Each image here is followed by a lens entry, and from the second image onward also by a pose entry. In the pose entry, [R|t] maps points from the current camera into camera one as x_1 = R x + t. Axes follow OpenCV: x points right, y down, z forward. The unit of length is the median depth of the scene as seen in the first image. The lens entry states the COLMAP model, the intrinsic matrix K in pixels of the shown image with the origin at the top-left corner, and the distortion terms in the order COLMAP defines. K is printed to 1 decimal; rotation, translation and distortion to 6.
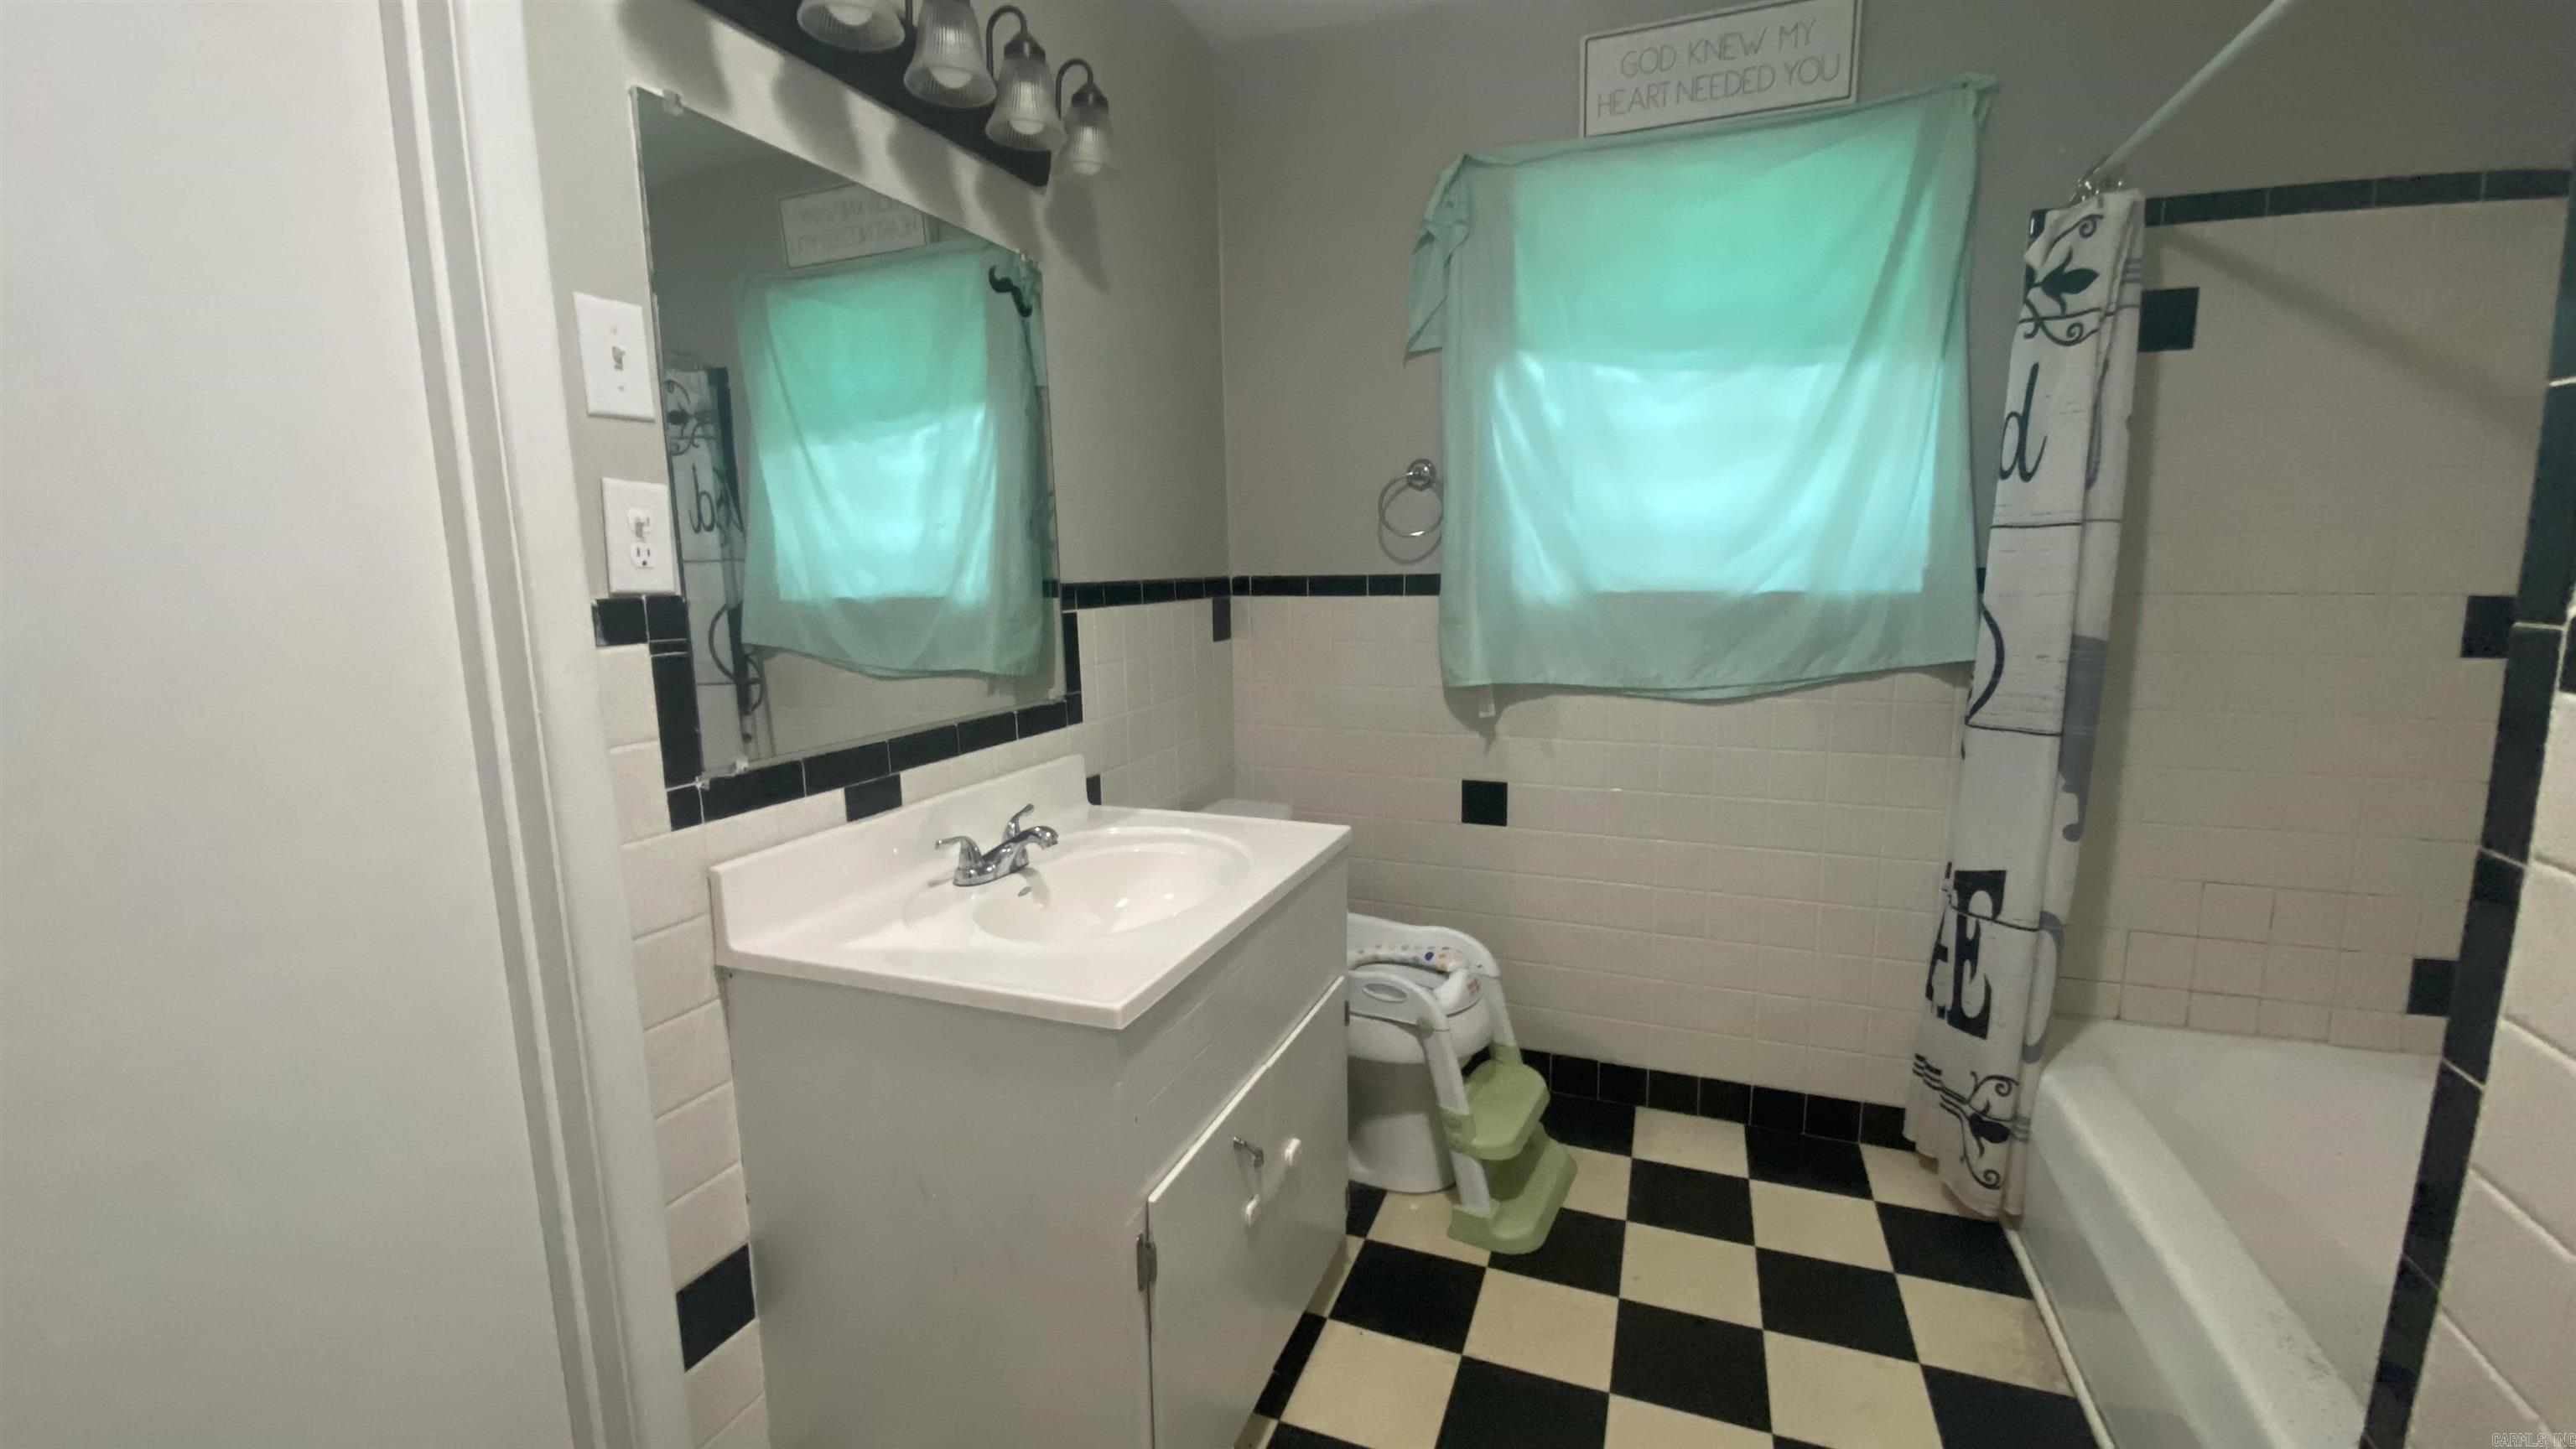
lens RADIAL K [[1017.1, 0, 1260.0], [0, 1017.1, 735.2], [0, 0, 1]] dist [-0.053685, -0.000097]
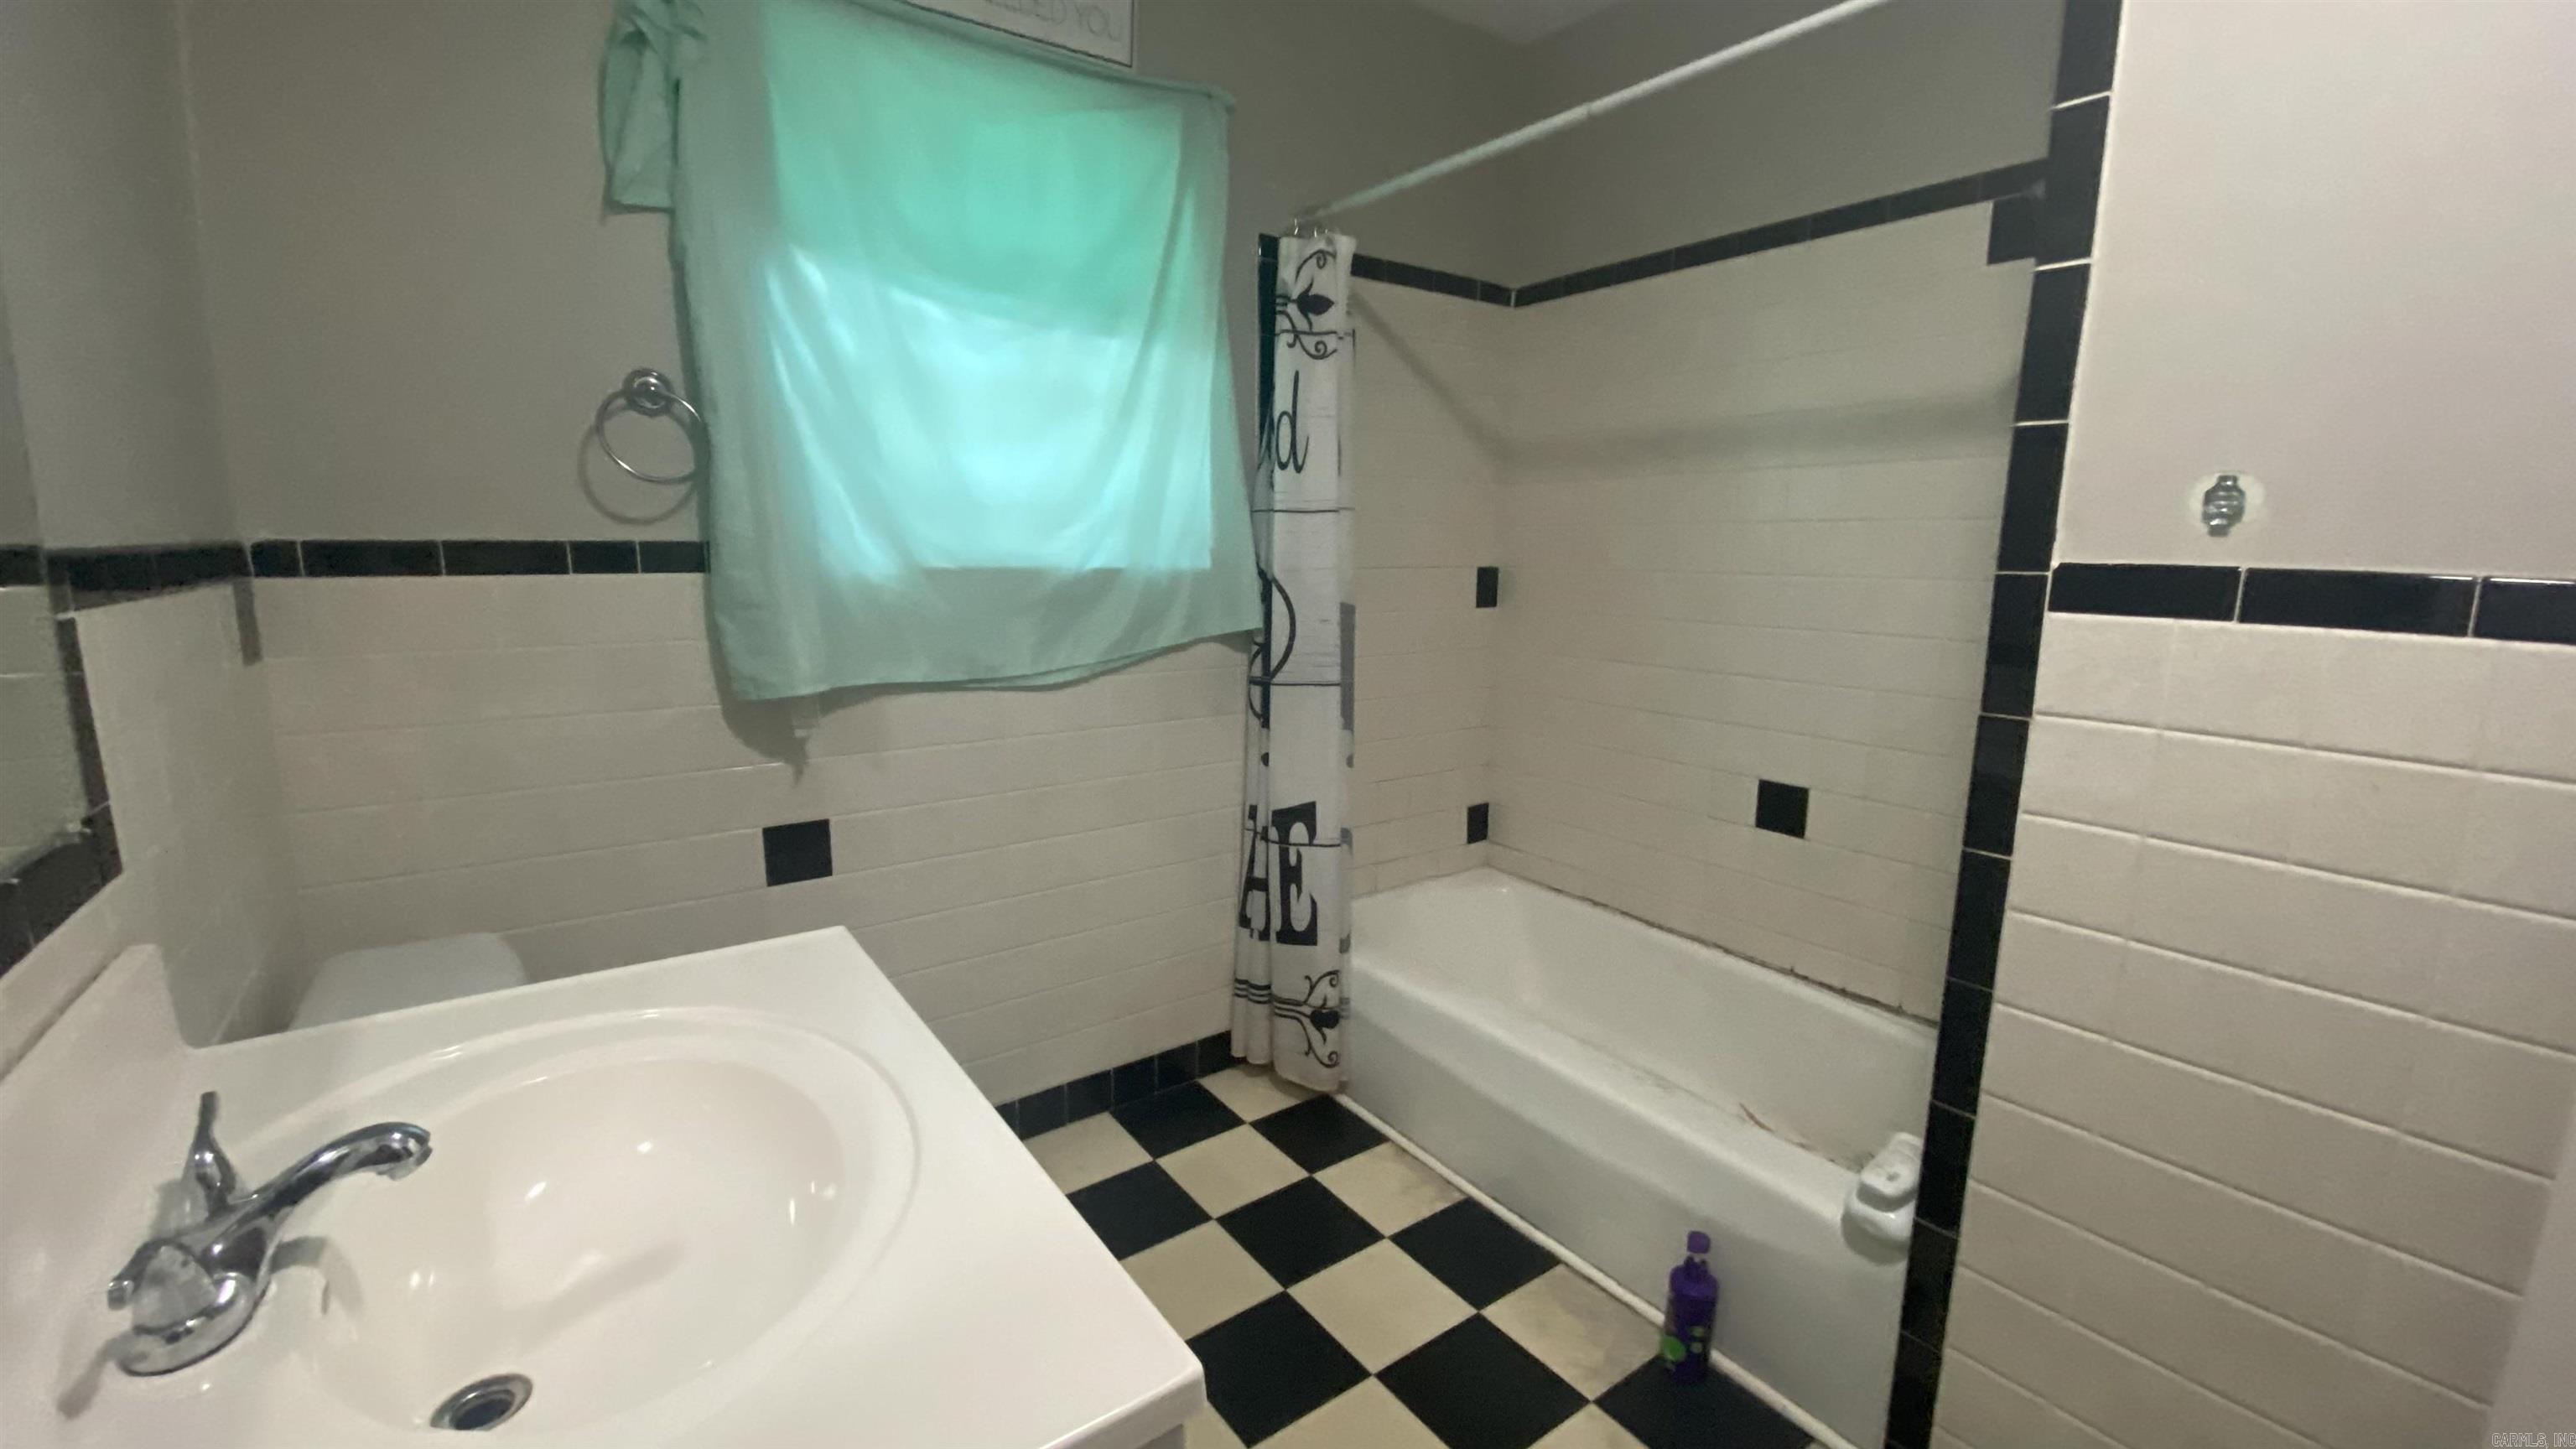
lens RADIAL K [[1002.0, 0, 1288.0], [0, 1002.0, 724.5], [0, 0, 1]] dist [0.027571, -0.039152]
pose [[0.519724, -0.123532, 0.845356, -0.256296], [0.120699, 0.990183, 0.070490, -0.041429], [-0.845765, 0.065398, 0.529533, 0.354633]]
